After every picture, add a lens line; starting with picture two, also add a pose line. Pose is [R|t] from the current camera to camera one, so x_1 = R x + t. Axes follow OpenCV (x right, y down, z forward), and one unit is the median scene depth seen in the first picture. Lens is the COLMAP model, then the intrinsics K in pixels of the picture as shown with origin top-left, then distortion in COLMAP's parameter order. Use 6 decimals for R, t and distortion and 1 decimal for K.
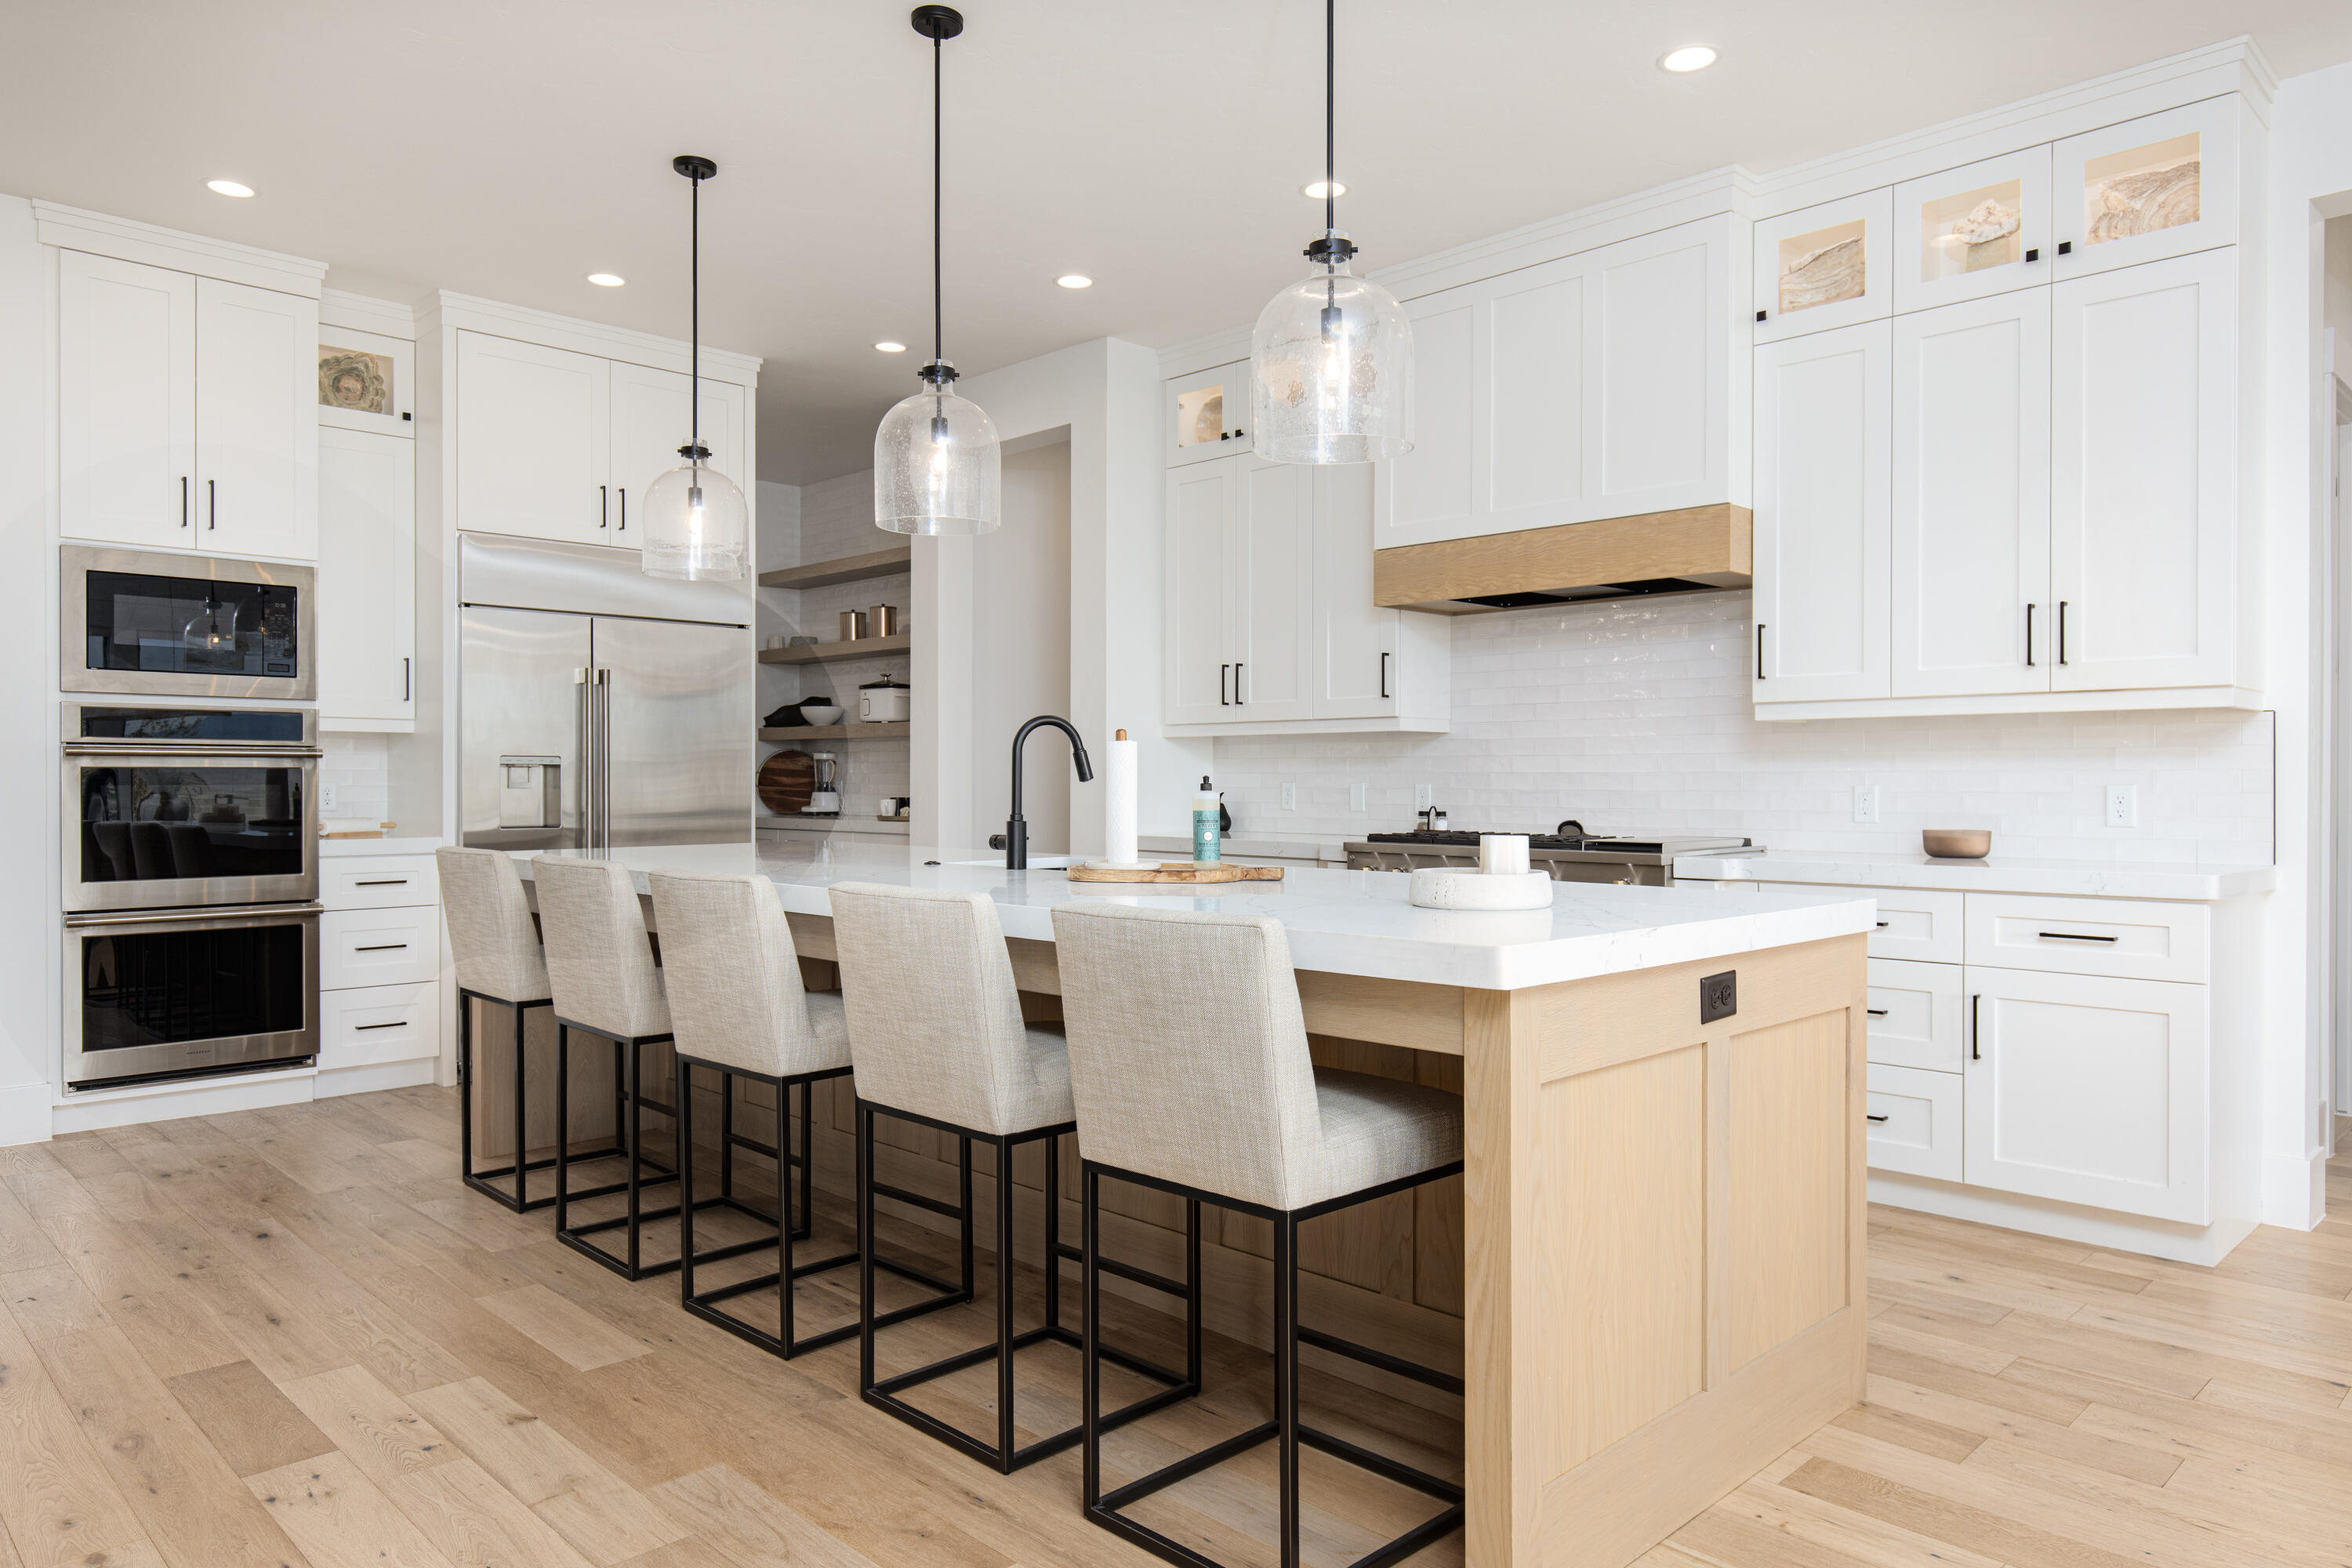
lens RADIAL K [[1528.2, 0, 1177.5], [0, 1528.2, 789.5], [0, 0, 1]] dist [0.011048, 0.001467]
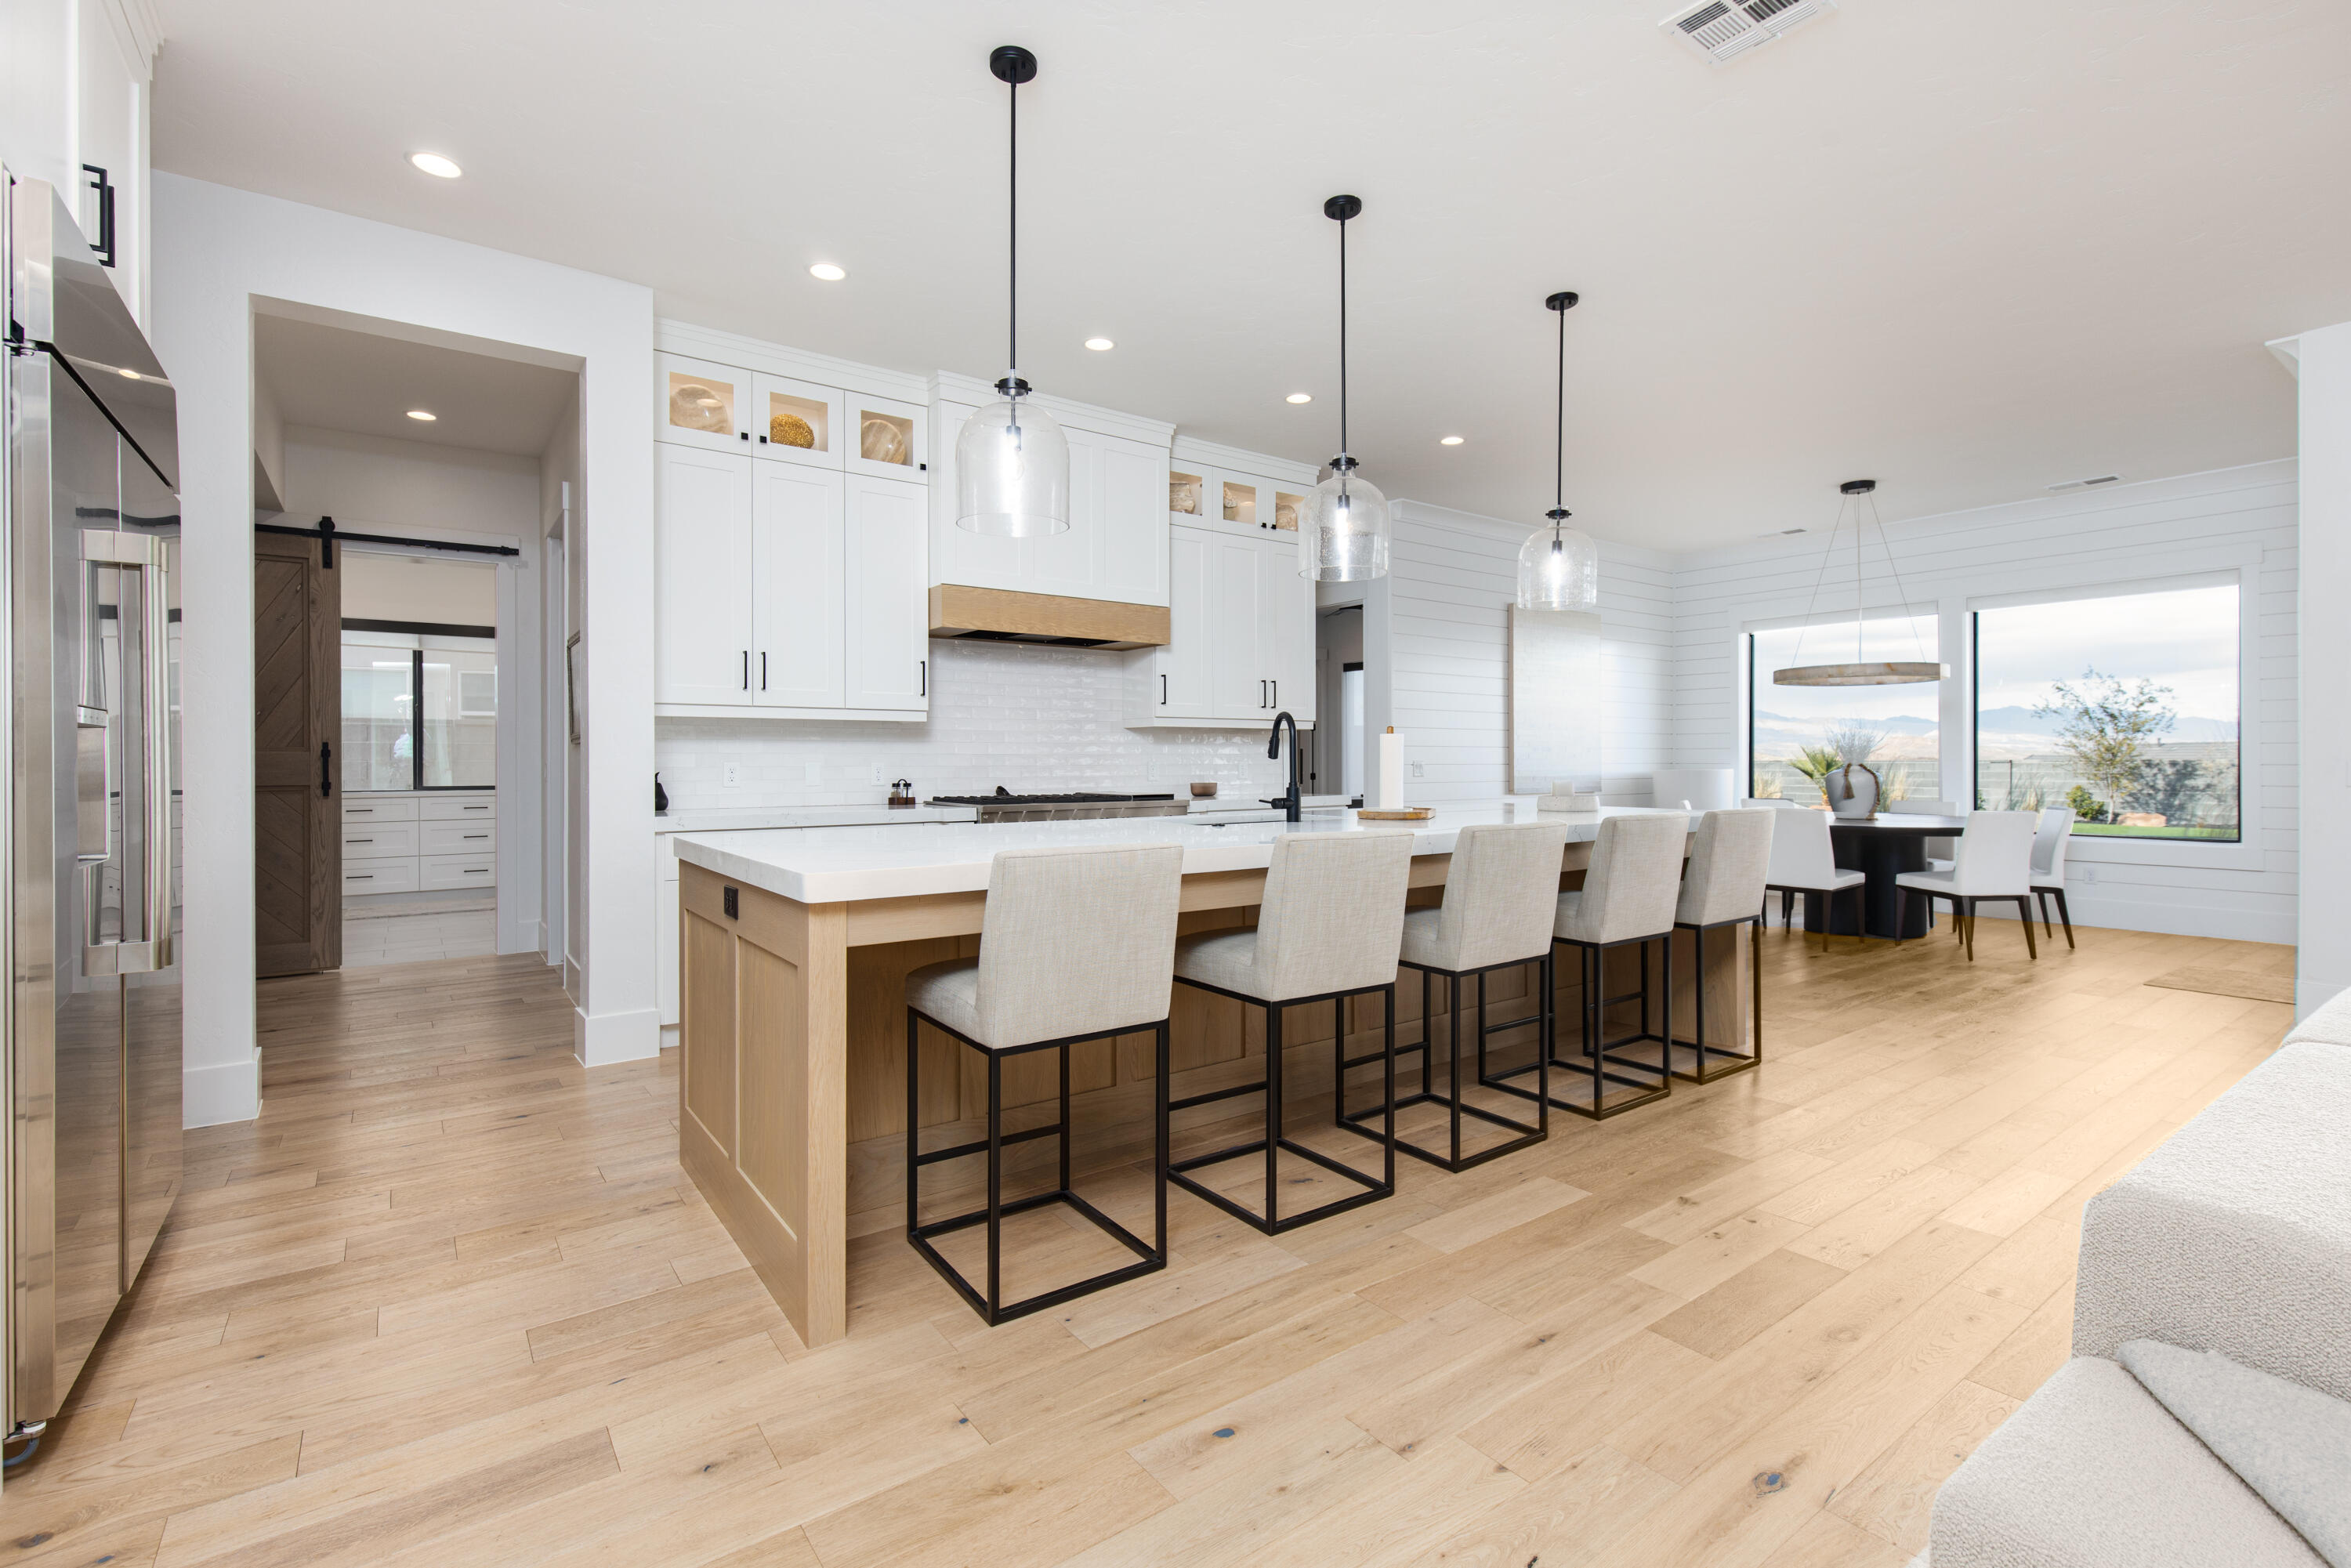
lens RADIAL K [[1072.1, 0, 1167.1], [0, 1072.1, 767.5], [0, 0, 1]] dist [-0.003272, -0.000208]
pose [[0.139464, -0.006761, 0.990204, -1.257104], [0.010180, 0.999934, 0.005394, -0.003403], [-0.990175, 0.009328, 0.139523, 1.134415]]
